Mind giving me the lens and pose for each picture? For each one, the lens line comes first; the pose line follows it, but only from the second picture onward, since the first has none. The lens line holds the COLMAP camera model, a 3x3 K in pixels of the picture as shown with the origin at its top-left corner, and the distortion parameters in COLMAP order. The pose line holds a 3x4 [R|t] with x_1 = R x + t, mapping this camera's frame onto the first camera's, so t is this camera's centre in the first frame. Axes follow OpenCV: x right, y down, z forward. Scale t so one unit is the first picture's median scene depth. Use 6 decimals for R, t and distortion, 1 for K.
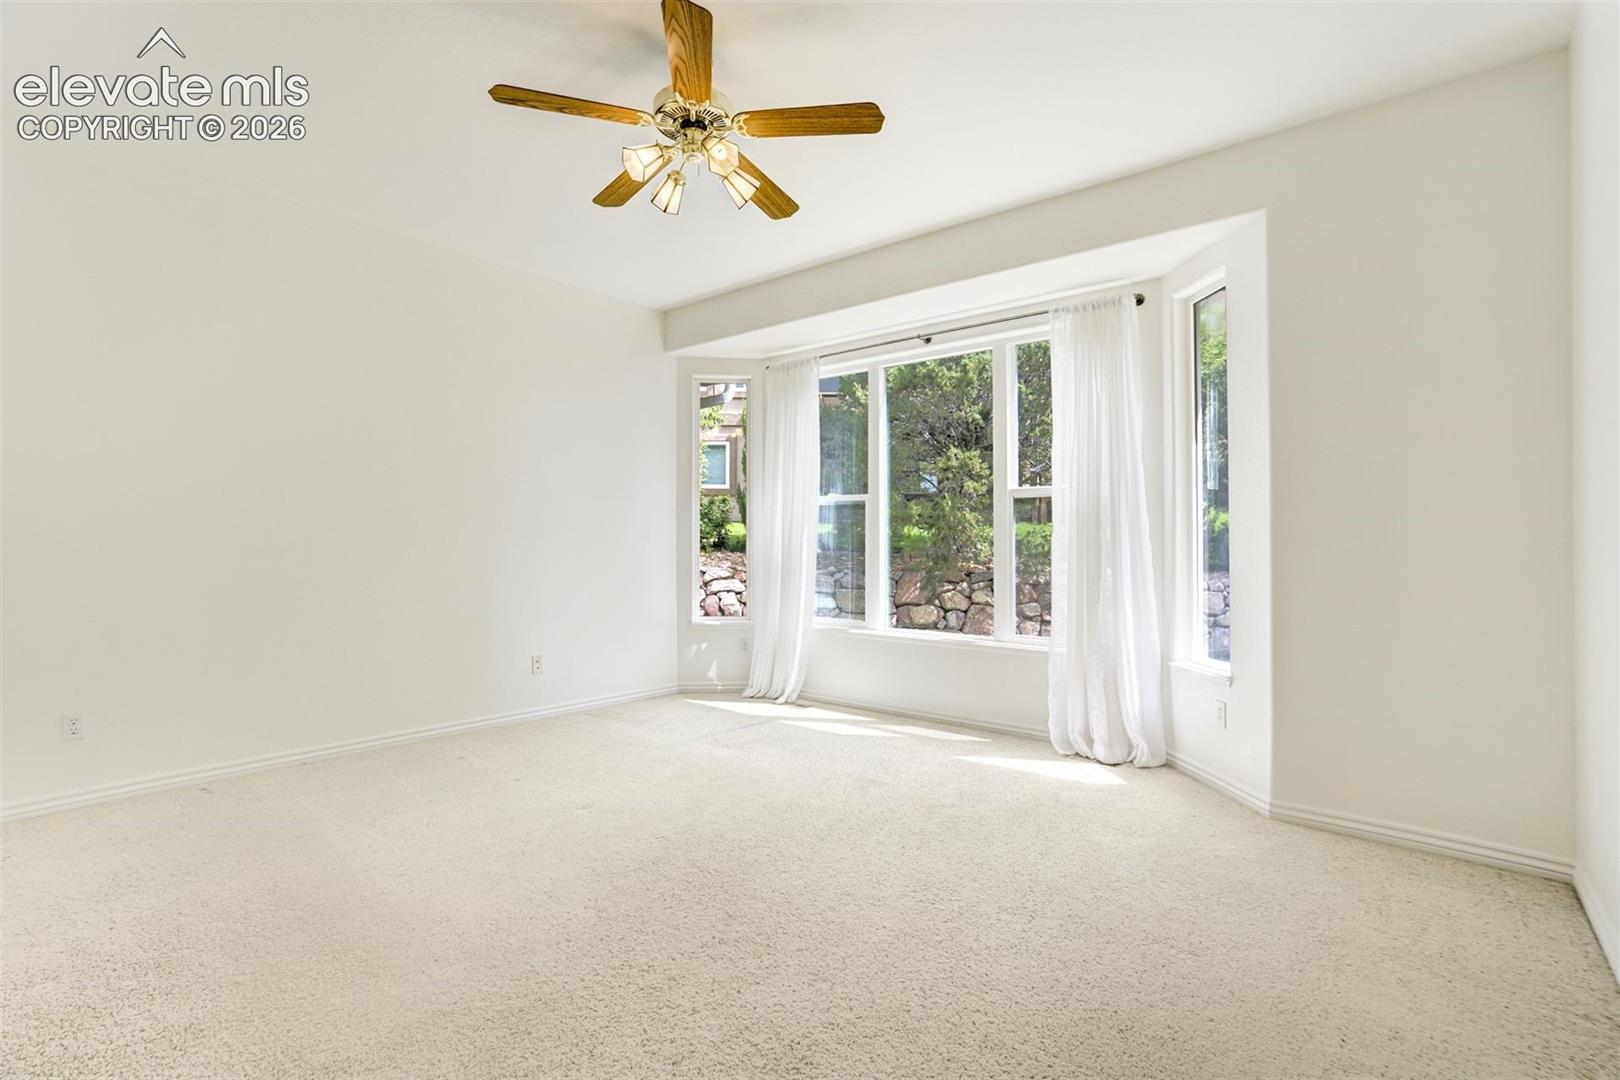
lens RADIAL K [[761.9, 0, 810.0], [0, 761.9, 540.0], [0, 0, 1]] dist [-0.038100, 0.019004]
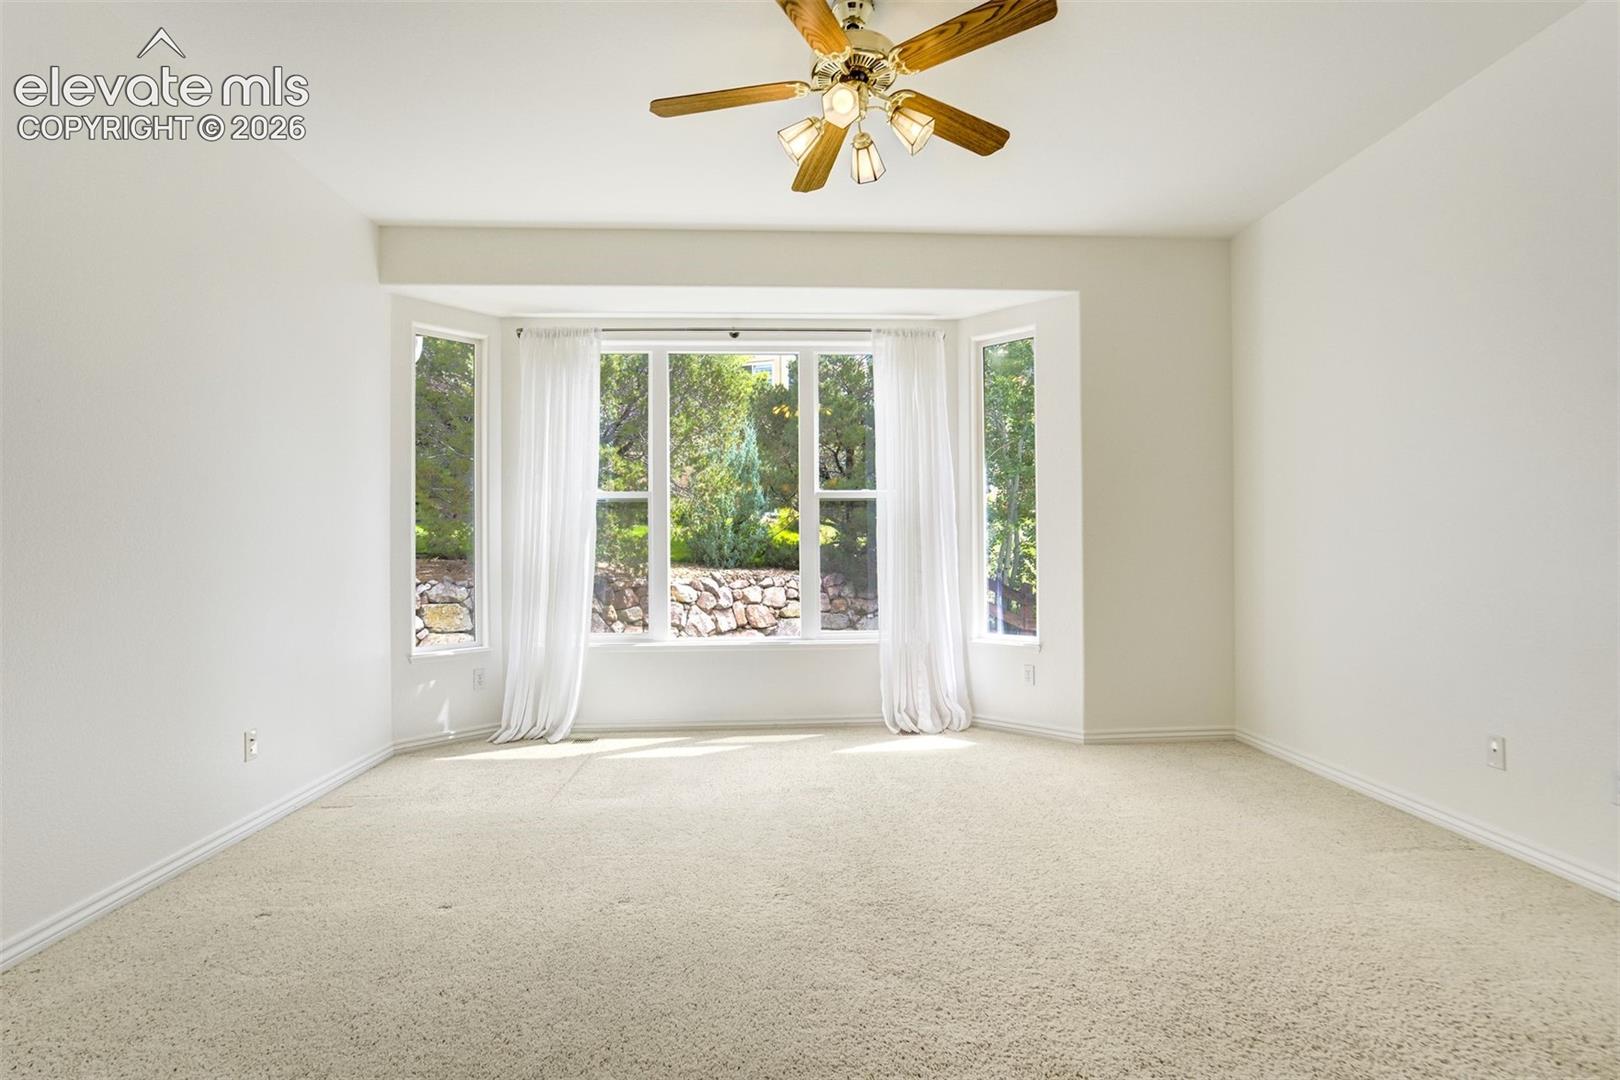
lens RADIAL K [[803.0, 0, 810.0], [0, 803.0, 540.0], [0, 0, 1]] dist [-0.068449, 0.090573]
pose [[0.720729, -0.007172, 0.693180, -0.481722], [0.009473, 0.999955, 0.000496, -0.001394], [-0.693152, 0.006209, 0.720765, 0.205973]]
